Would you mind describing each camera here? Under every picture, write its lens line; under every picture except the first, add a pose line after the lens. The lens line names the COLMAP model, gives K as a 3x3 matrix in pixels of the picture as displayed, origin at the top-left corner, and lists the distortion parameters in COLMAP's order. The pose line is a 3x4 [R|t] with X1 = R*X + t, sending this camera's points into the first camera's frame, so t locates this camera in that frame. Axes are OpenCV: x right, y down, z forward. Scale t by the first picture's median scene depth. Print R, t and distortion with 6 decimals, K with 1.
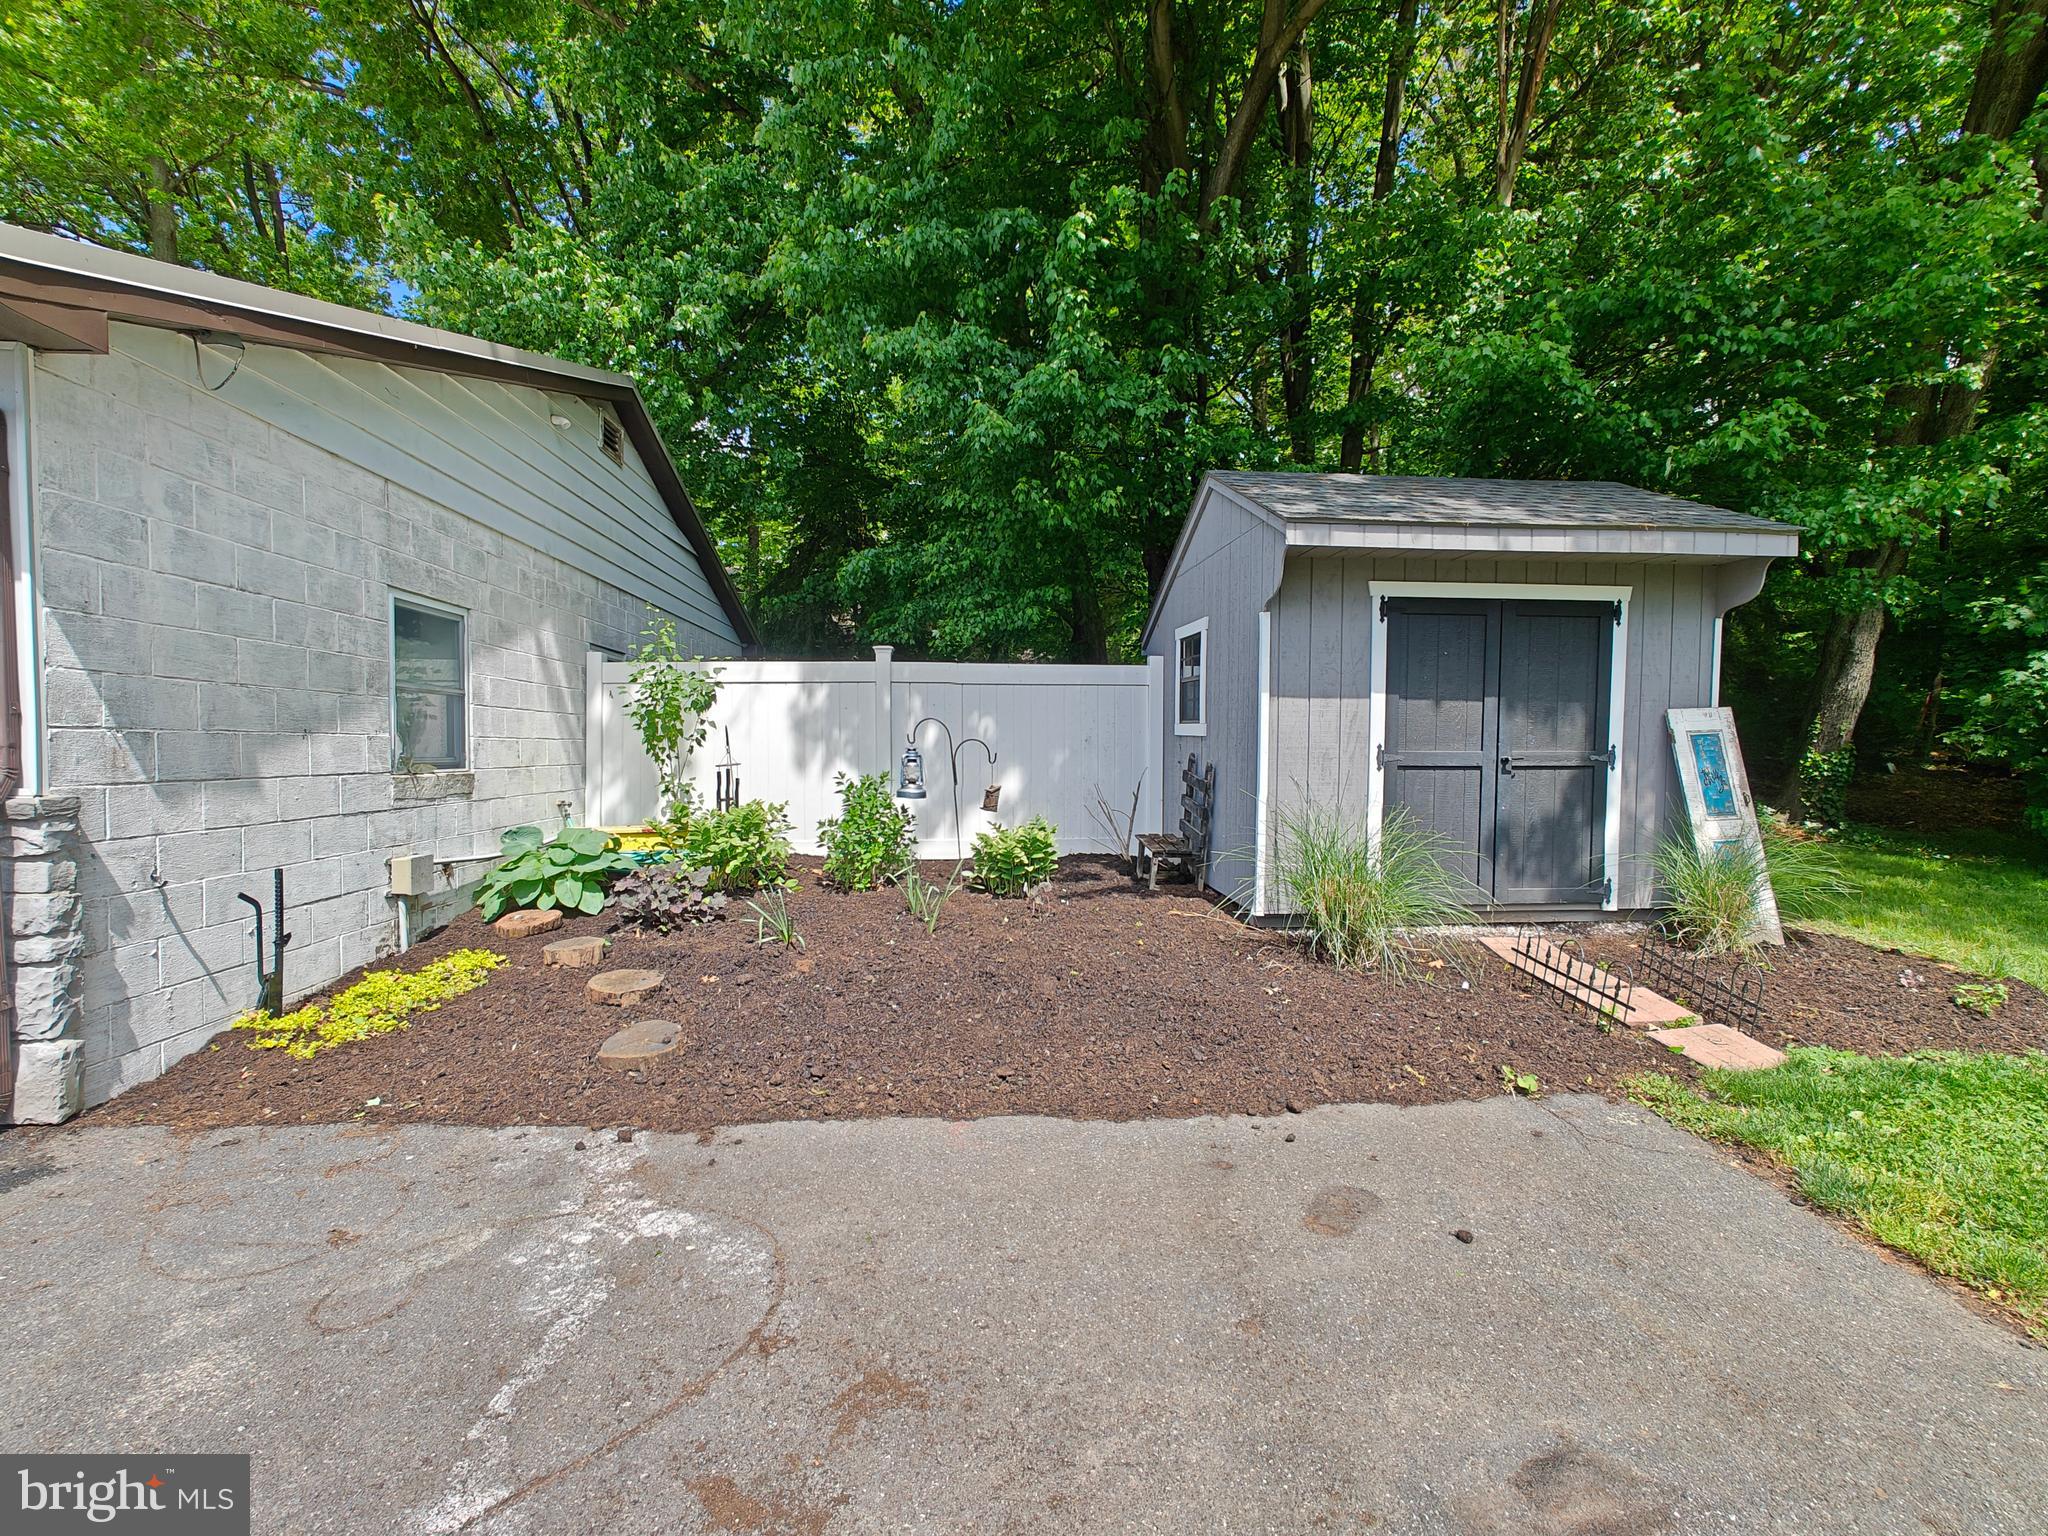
lens RADIAL K [[872.4, 0, 1016.8], [0, 872.4, 770.2], [0, 0, 1]] dist [-0.000188, 0.000974]
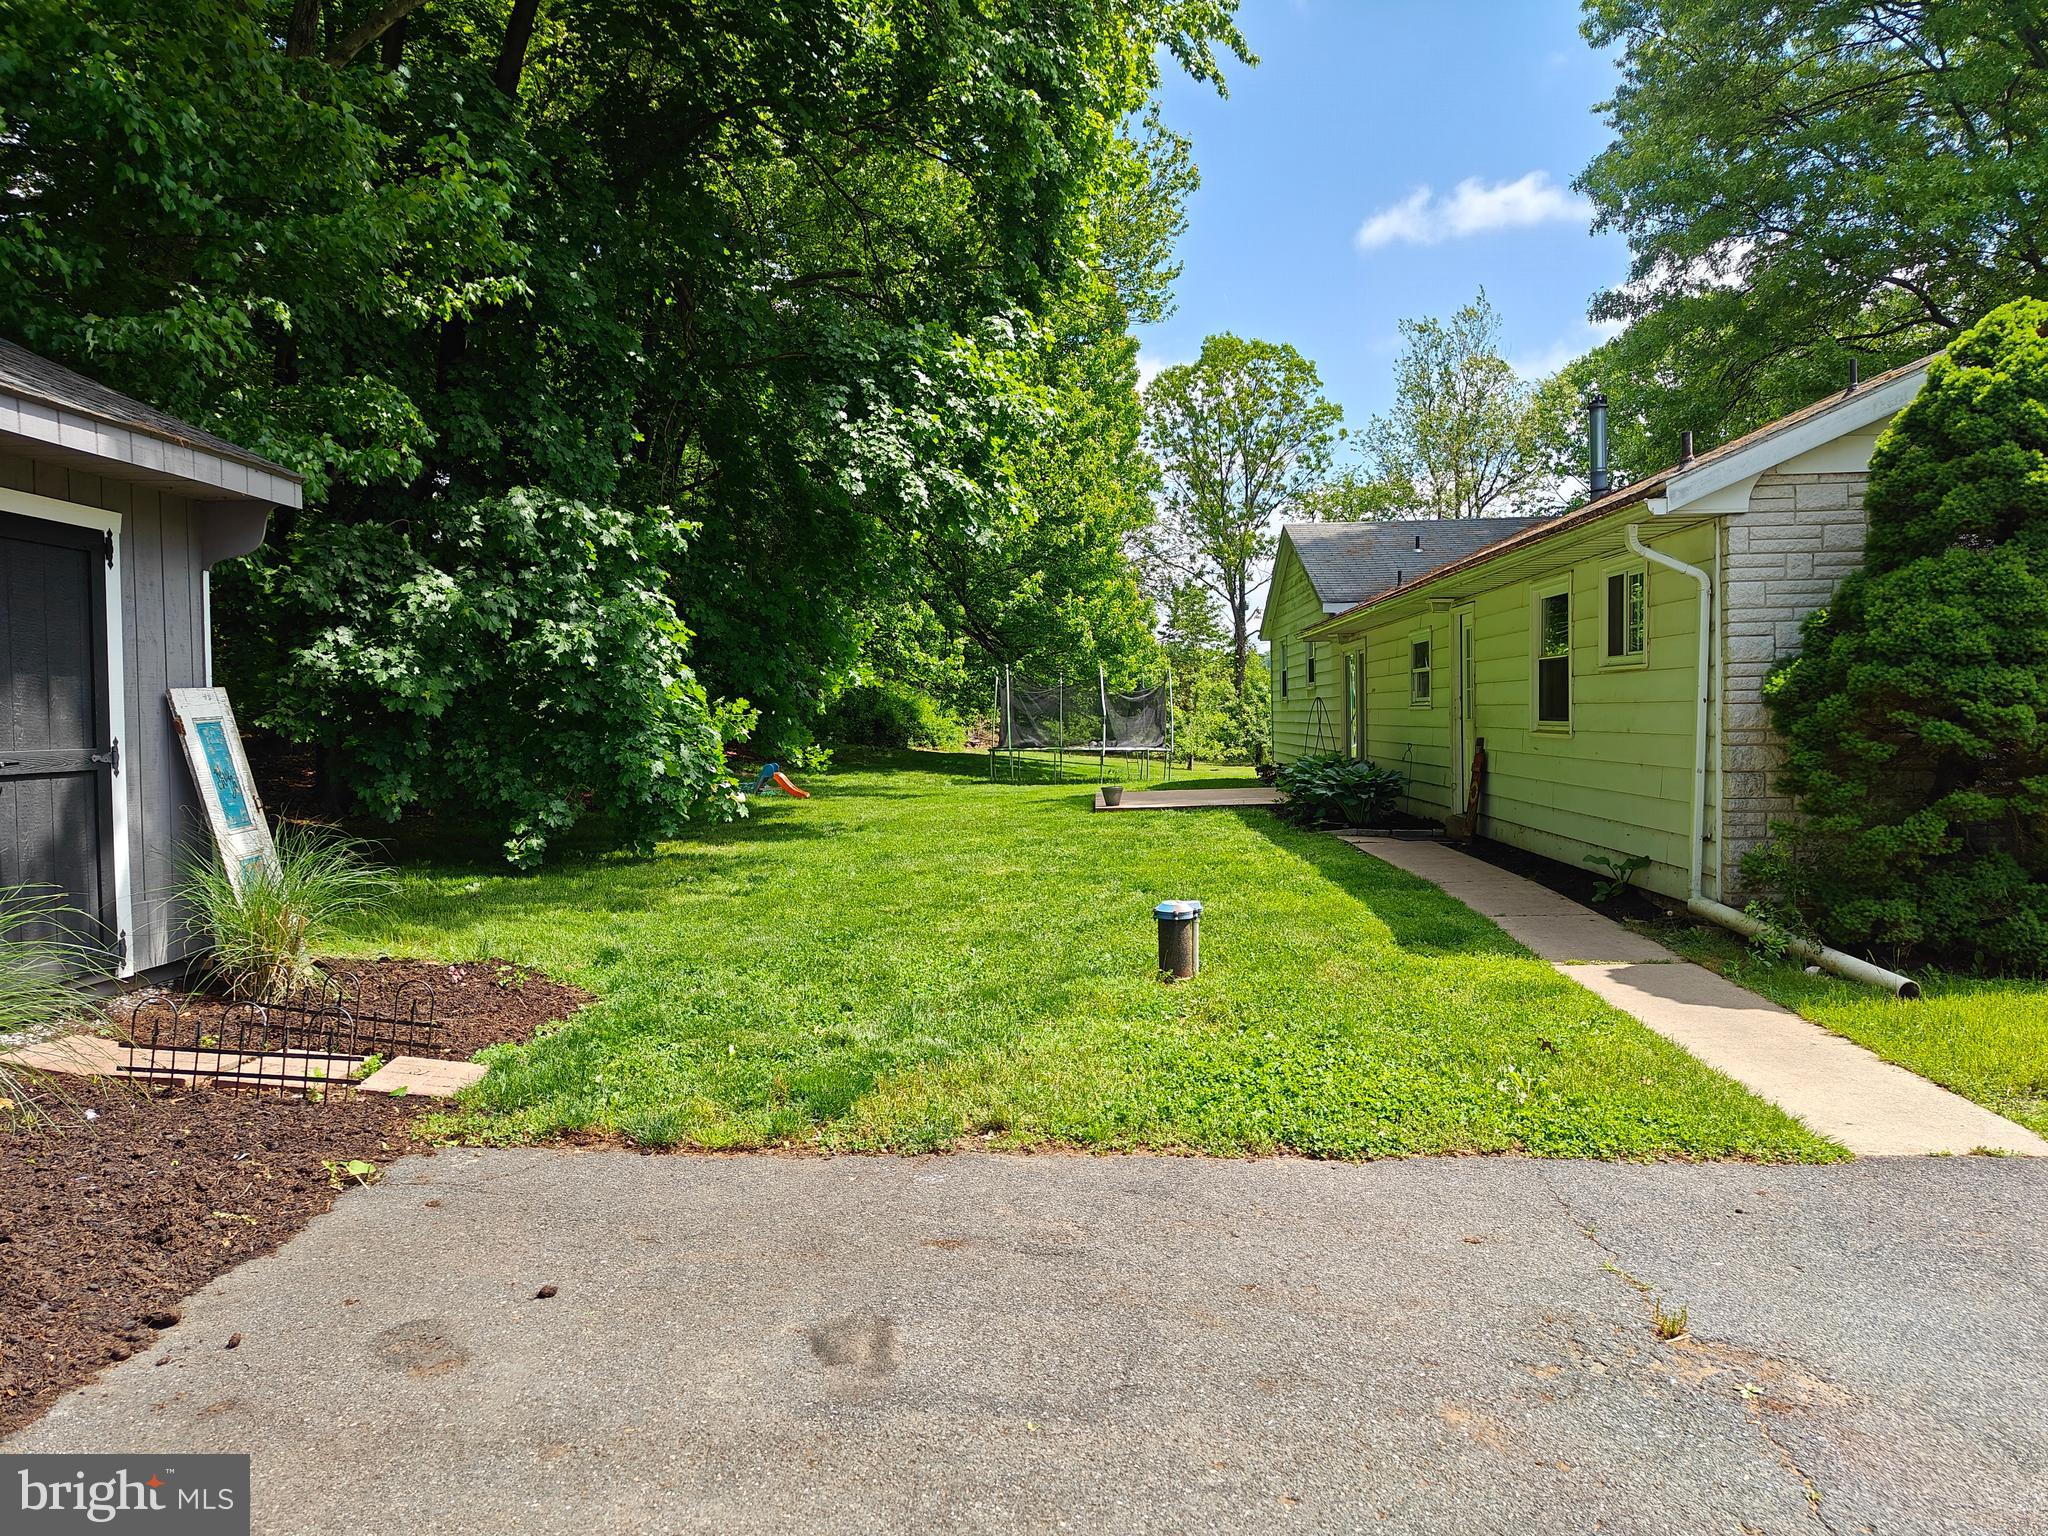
lens RADIAL K [[1470.2, 0, 1024.0], [0, 1470.2, 768.0], [0, 0, 1]] dist [0.049521, -0.003923]
pose [[0.101964, -0.039109, 0.994019, -0.438677], [0.049820, 0.998174, 0.034162, -0.010783], [-0.993540, 0.046038, 0.103726, 0.162918]]
